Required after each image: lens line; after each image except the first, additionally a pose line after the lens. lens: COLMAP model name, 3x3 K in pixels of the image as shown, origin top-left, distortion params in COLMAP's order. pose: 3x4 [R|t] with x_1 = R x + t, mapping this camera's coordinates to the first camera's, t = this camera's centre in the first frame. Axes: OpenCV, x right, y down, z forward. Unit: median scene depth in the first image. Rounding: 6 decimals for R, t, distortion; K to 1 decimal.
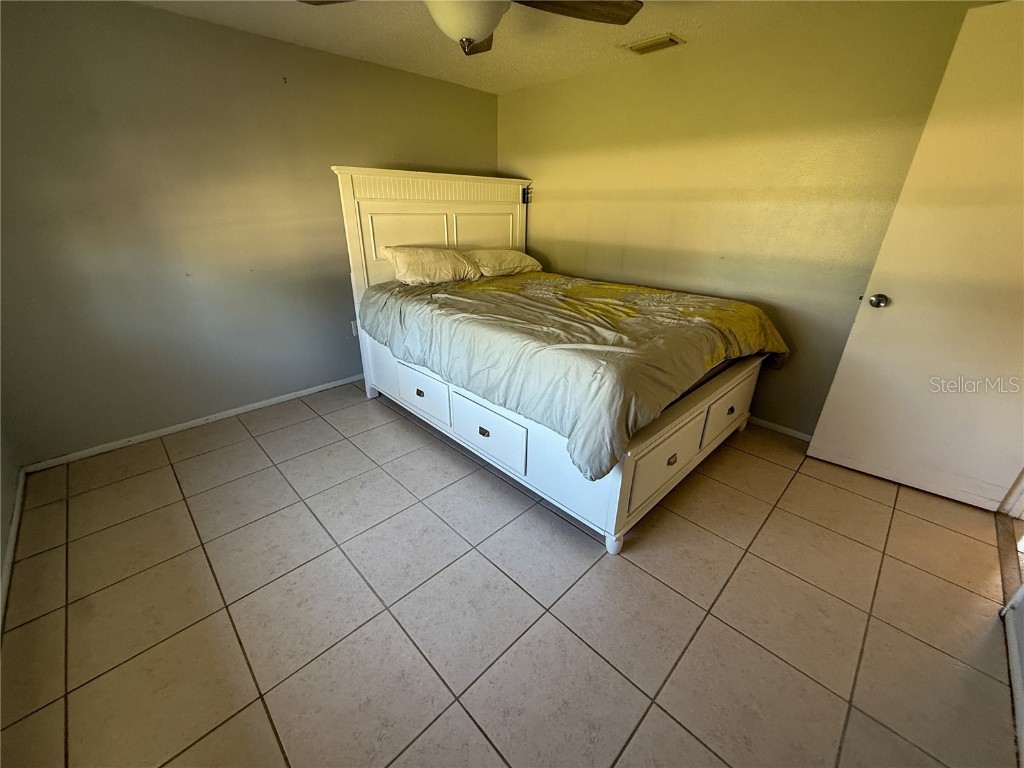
lens RADIAL K [[407.0, 0, 510.4], [0, 407.0, 386.6], [0, 0, 1]] dist [0.000460, -0.000524]
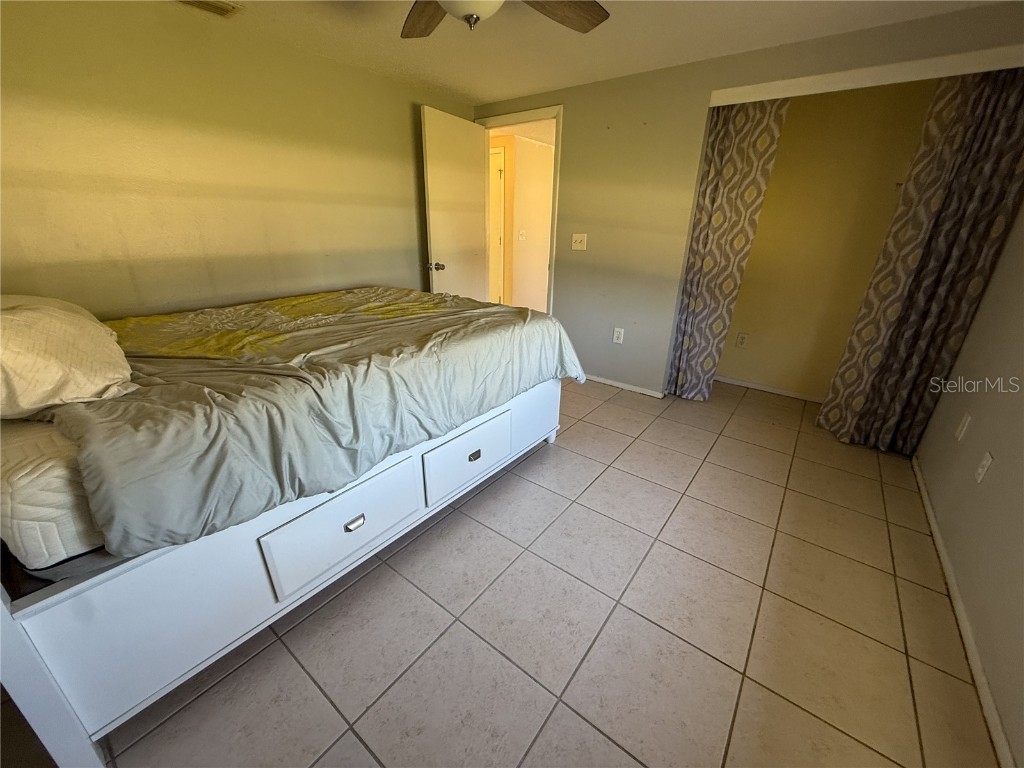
lens RADIAL K [[407.0, 0, 511.1], [0, 407.0, 383.5], [0, 0, 1]] dist [0.000460, -0.000524]
pose [[-0.134764, -0.375981, 0.916775, -0.856978], [0.391006, 0.829956, 0.397853, -0.354623], [-0.910468, 0.412081, 0.035162, 0.841942]]
